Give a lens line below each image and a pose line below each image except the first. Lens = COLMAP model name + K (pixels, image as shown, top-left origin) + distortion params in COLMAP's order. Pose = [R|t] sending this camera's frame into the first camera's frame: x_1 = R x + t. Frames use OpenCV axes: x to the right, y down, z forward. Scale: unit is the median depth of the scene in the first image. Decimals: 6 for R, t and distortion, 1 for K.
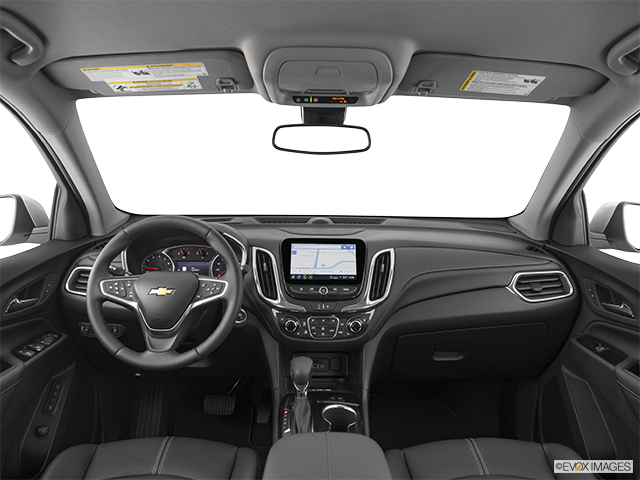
lens RADIAL K [[503.8, 0, 326.3], [0, 503.8, 236.2], [0, 0, 1]] dist [-0.074060, -0.012875]
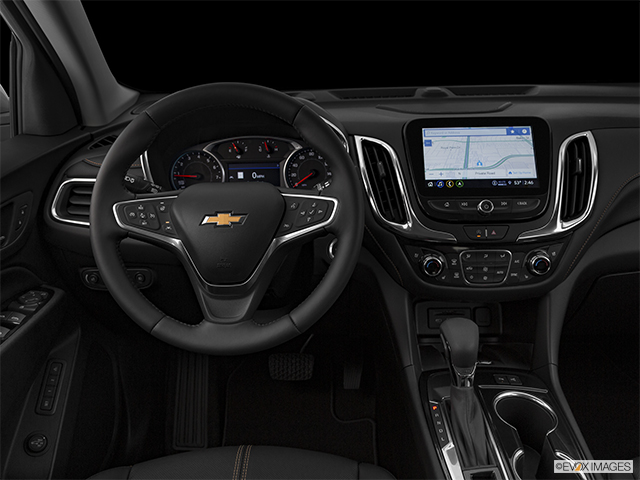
lens RADIAL K [[558.0, 0, 318.7], [0, 558.0, 235.3], [0, 0, 1]] dist [-0.017709, 0.029561]
pose [[0.998954, -0.023581, -0.039181, -0.179434], [0.030820, 0.980139, 0.195904, 0.006335], [0.033783, -0.196906, 0.979840, 0.343134]]
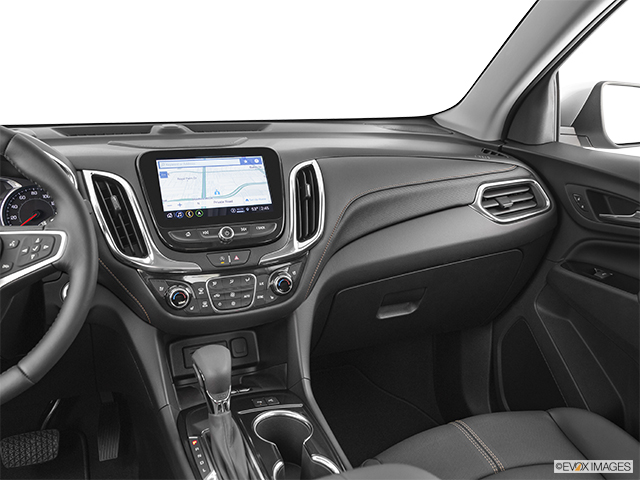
lens RADIAL K [[607.2, 0, 328.3], [0, 607.2, 243.2], [0, 0, 1]] dist [0.013515, 0.000000]
pose [[0.923661, -0.102990, 0.369111, -0.165104], [0.059961, 0.990186, 0.126237, 0.035218], [-0.378490, -0.094467, 0.920772, 0.279637]]
